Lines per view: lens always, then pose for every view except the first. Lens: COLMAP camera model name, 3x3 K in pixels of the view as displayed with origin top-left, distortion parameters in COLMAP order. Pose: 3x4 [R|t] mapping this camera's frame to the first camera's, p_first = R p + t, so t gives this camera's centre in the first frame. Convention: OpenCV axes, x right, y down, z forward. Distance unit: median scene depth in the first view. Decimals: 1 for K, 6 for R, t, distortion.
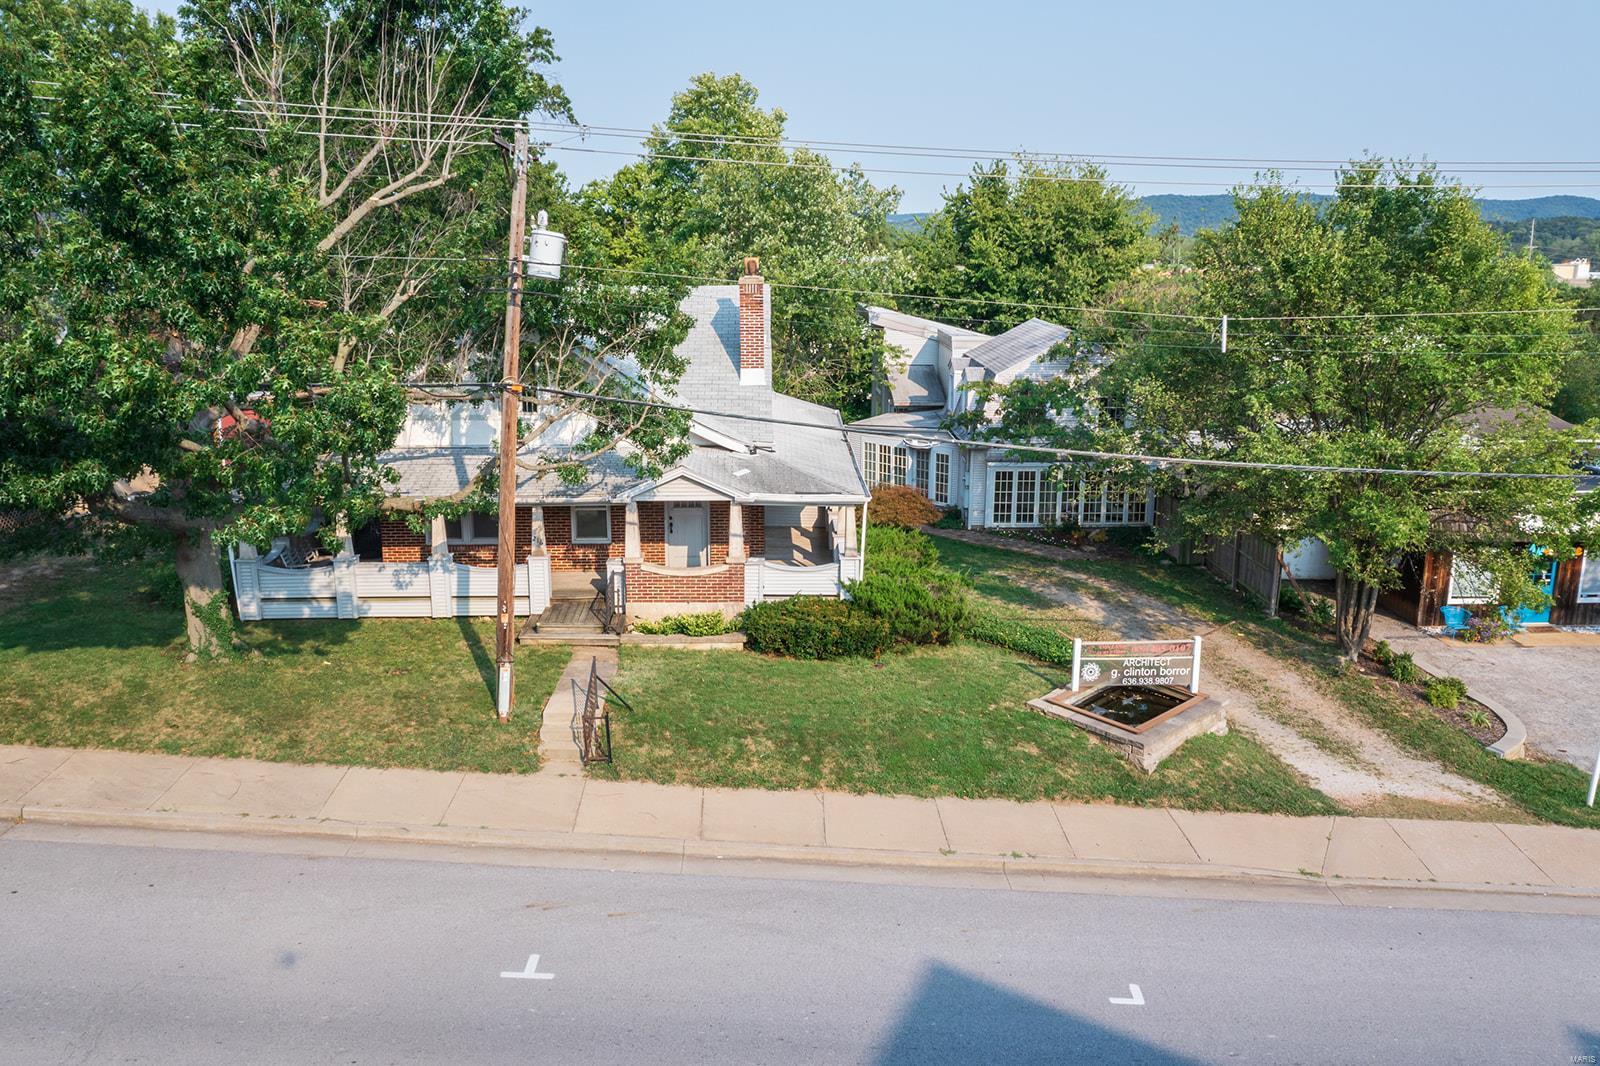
lens RADIAL K [[1265.6, 0, 800.0], [0, 1265.6, 533.0], [0, 0, 1]] dist [-0.025764, 0.012821]
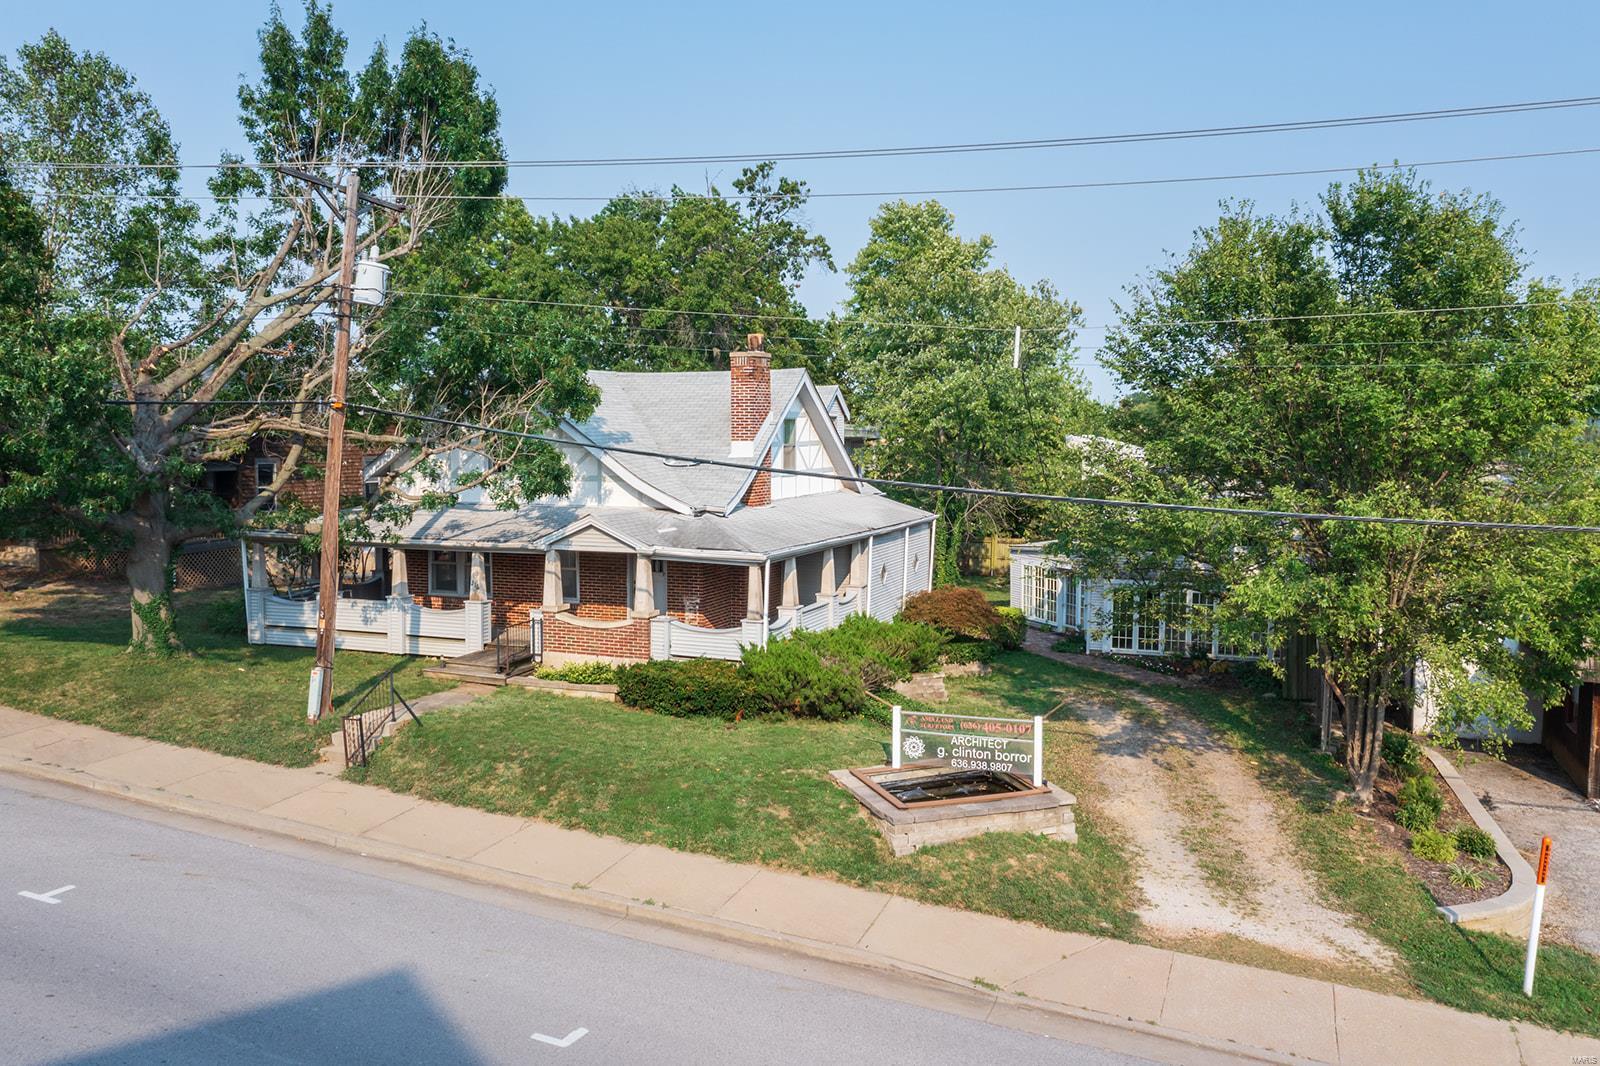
lens RADIAL K [[1265.6, 0, 800.0], [0, 1265.6, 533.0], [0, 0, 1]] dist [-0.025764, 0.012821]
pose [[0.924958, 0.032414, -0.378684, 0.439692], [-0.090360, 0.986543, -0.136264, 0.082445], [0.369171, 0.160256, 0.915440, 0.141050]]
